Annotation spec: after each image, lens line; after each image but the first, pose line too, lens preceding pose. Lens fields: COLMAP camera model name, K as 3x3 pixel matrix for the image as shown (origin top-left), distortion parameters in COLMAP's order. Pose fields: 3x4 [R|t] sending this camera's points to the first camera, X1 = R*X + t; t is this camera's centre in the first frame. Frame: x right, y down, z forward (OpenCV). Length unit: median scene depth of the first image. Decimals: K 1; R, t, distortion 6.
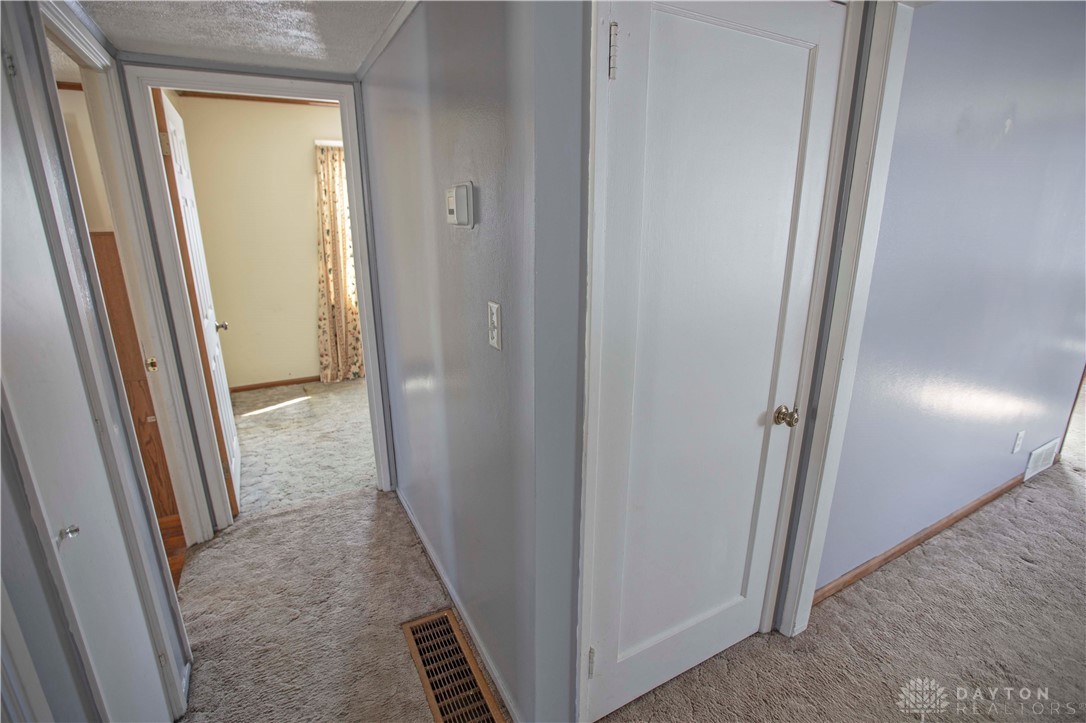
lens RADIAL K [[506.5, 0, 543.5], [0, 506.5, 360.5], [0, 0, 1]] dist [-0.034296, -0.000482]
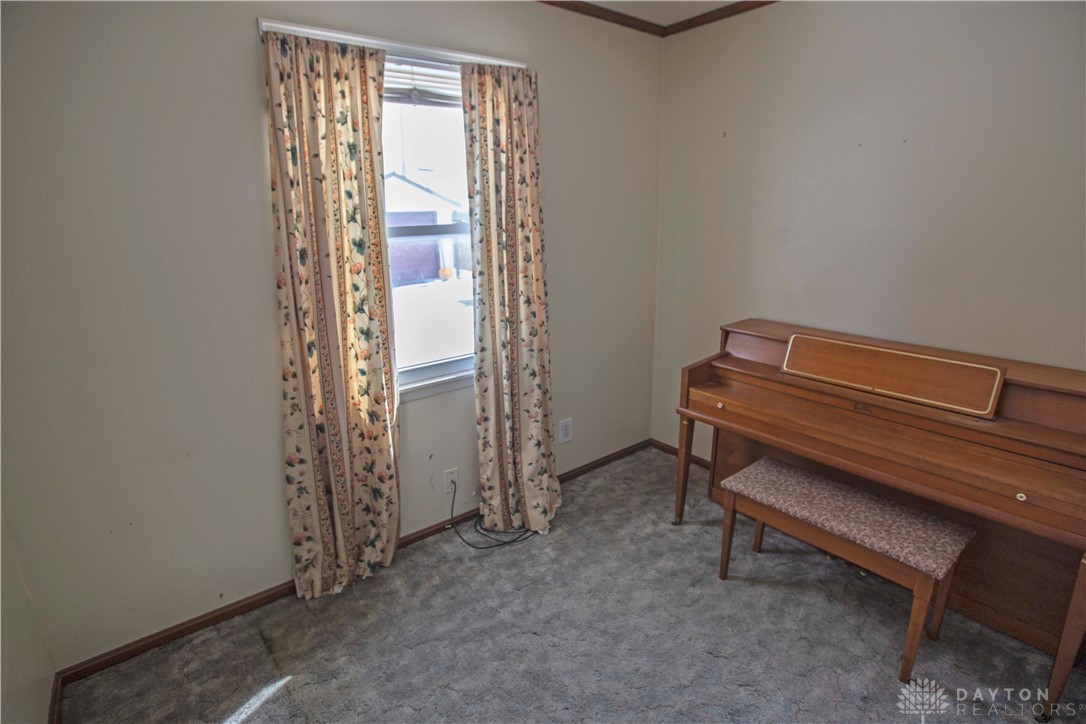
lens RADIAL K [[506.5, 0, 540.8], [0, 506.5, 363.5], [0, 0, 1]] dist [-0.034296, -0.000482]
pose [[0.984732, -0.060359, 0.163276, -0.301370], [0.060624, 0.998155, 0.003361, -0.153353], [-0.163178, 0.006589, 0.986575, 0.552248]]
